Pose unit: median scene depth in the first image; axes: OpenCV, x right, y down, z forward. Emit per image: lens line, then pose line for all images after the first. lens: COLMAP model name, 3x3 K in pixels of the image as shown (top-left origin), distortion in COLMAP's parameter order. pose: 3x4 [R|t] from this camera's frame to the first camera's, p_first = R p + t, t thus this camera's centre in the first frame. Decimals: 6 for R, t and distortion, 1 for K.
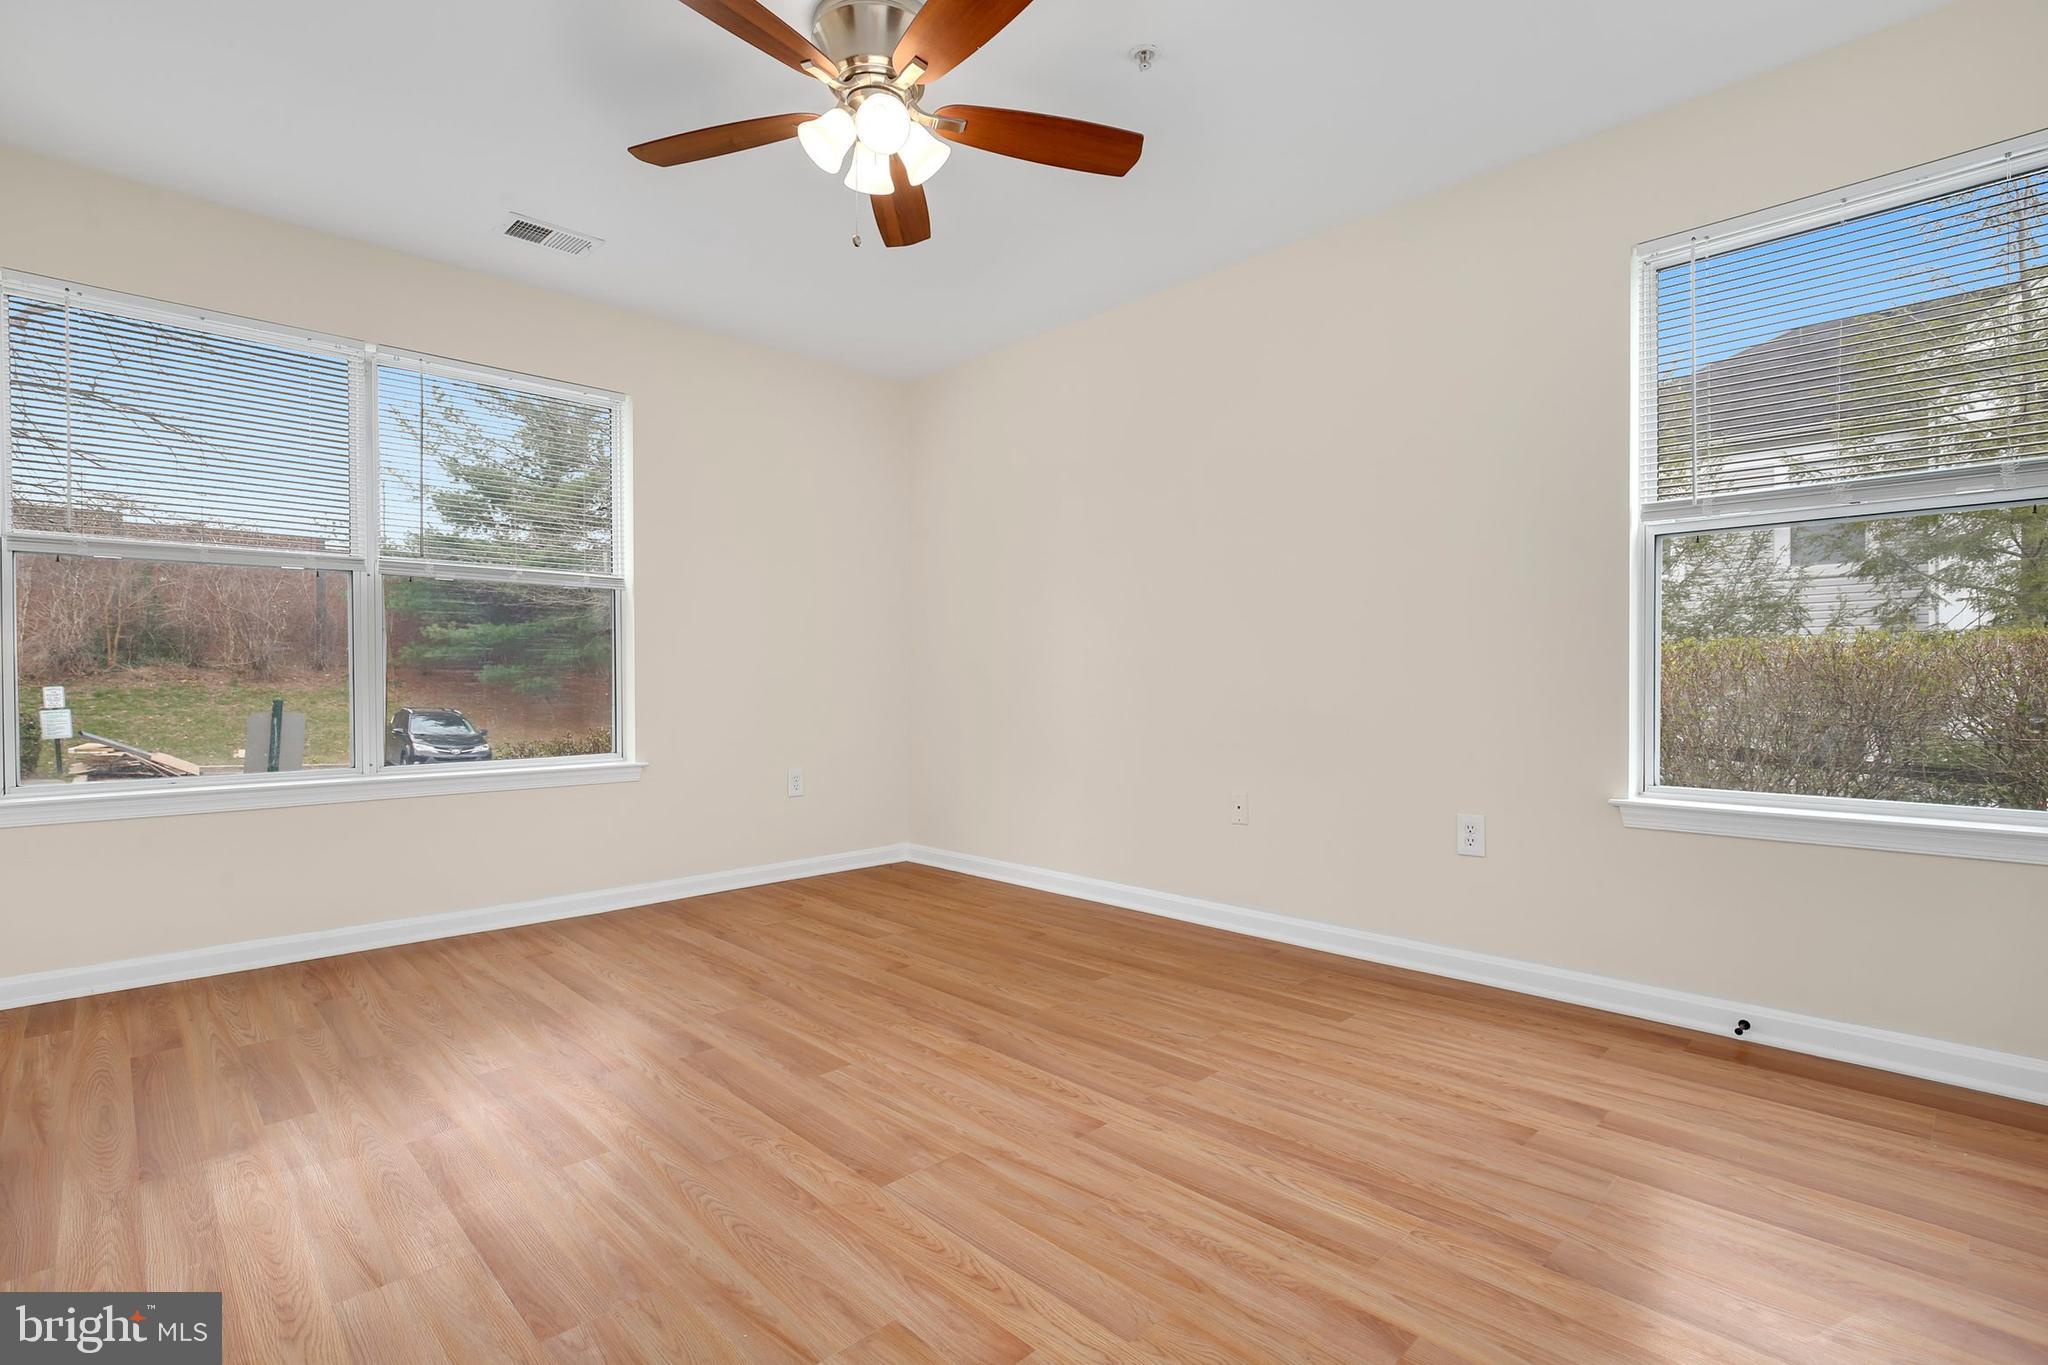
lens RADIAL K [[952.2, 0, 1023.9], [0, 952.2, 684.4], [0, 0, 1]] dist [0.001366, -0.000176]
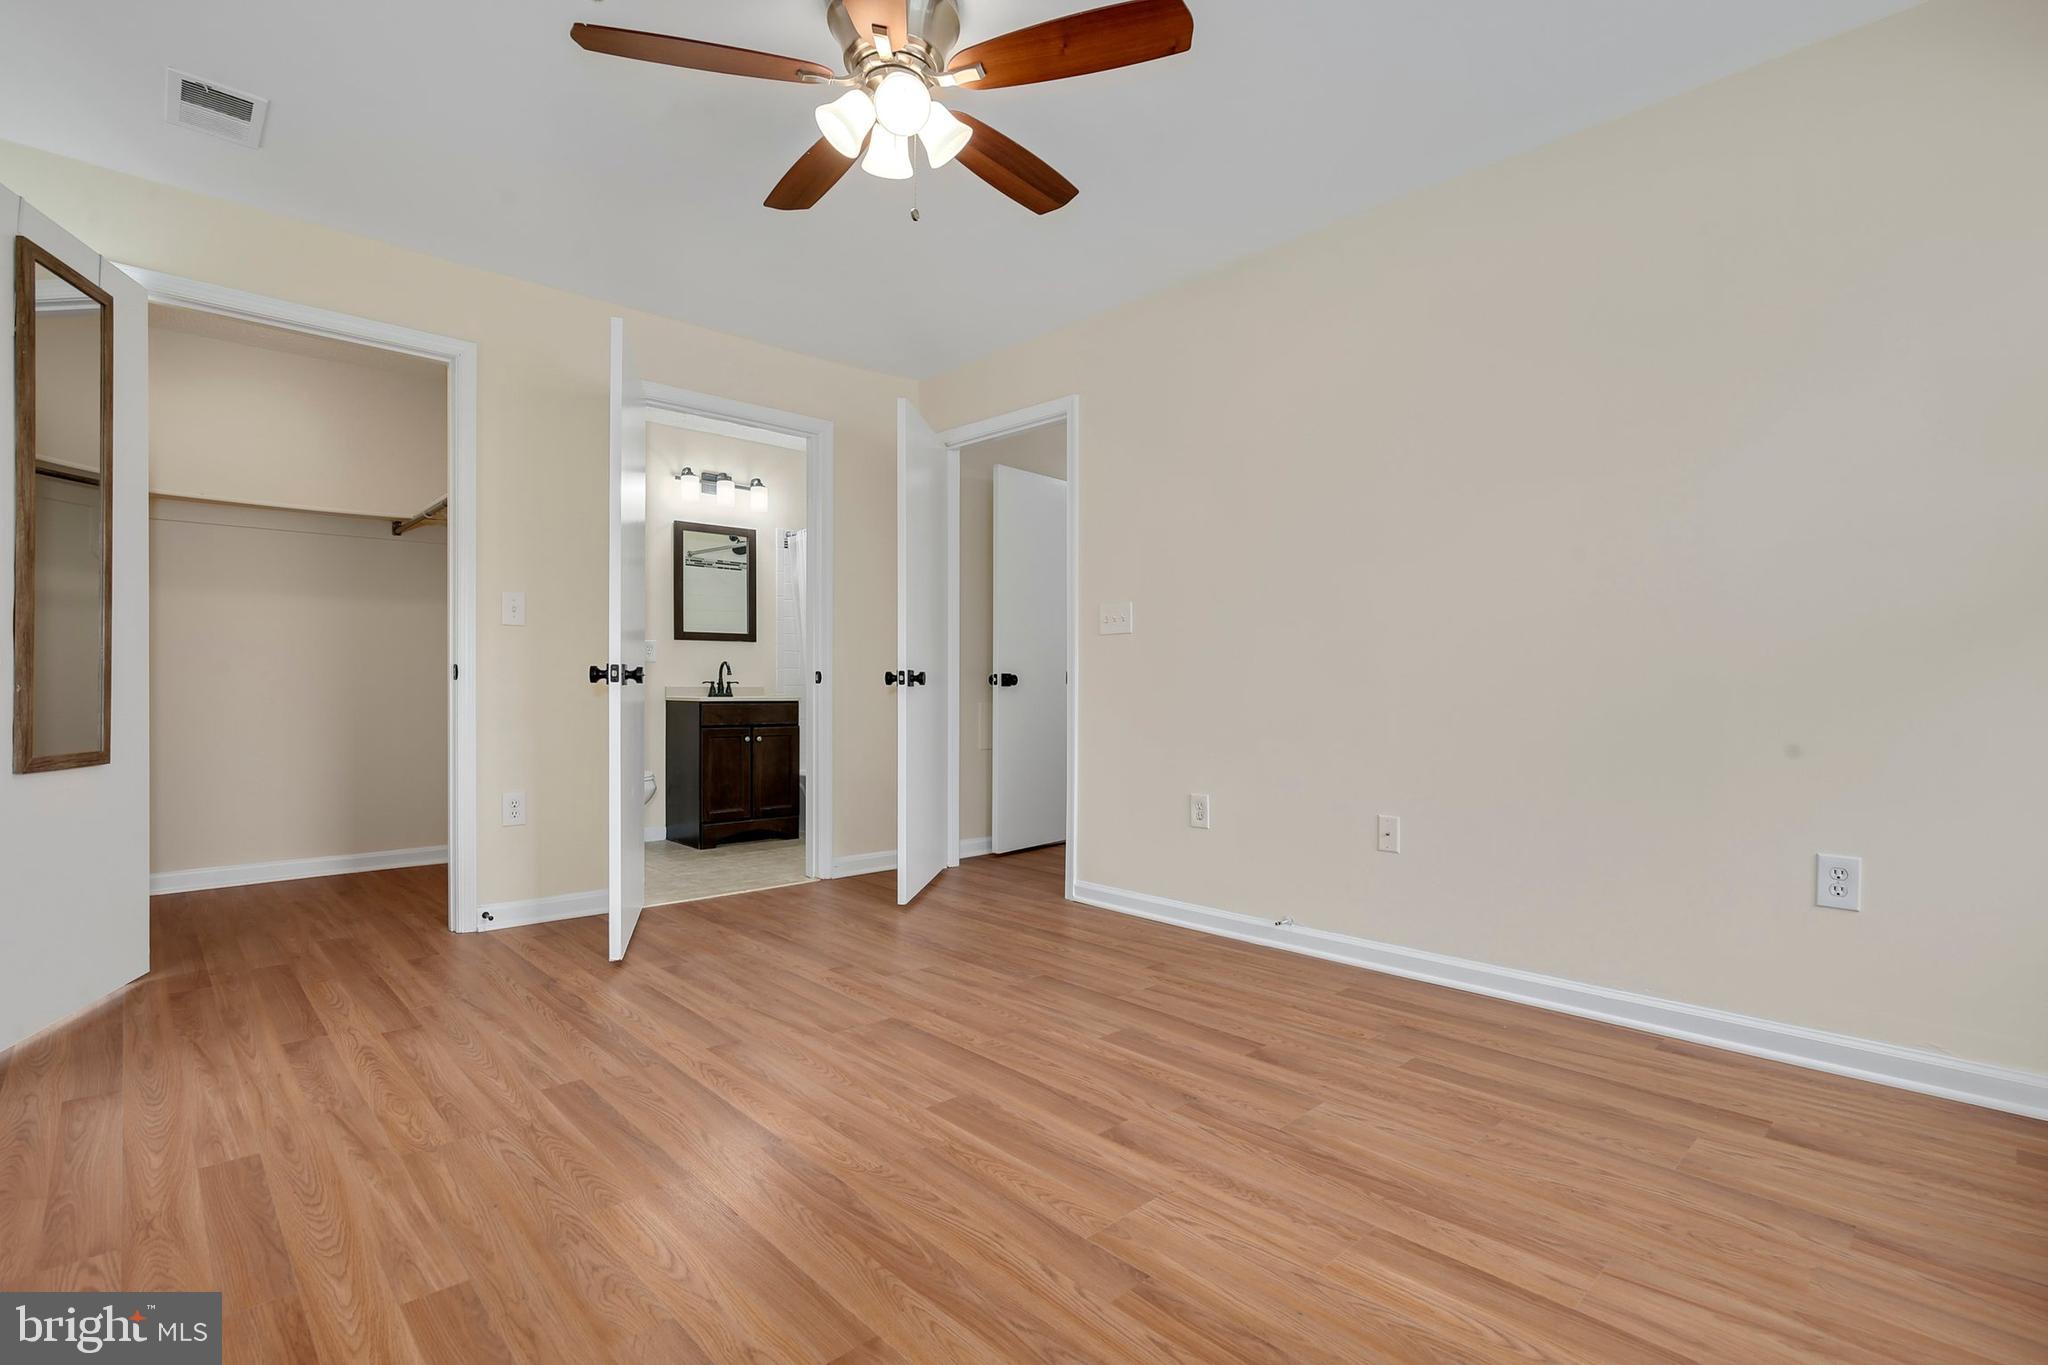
lens RADIAL K [[952.2, 0, 1020.5], [0, 952.2, 688.6], [0, 0, 1]] dist [0.001366, -0.000176]
pose [[-0.999856, 0.001671, 0.016912, -0.302549], [0.001759, 0.999985, 0.005209, -0.000621], [-0.016903, 0.005238, -0.999843, 2.000828]]
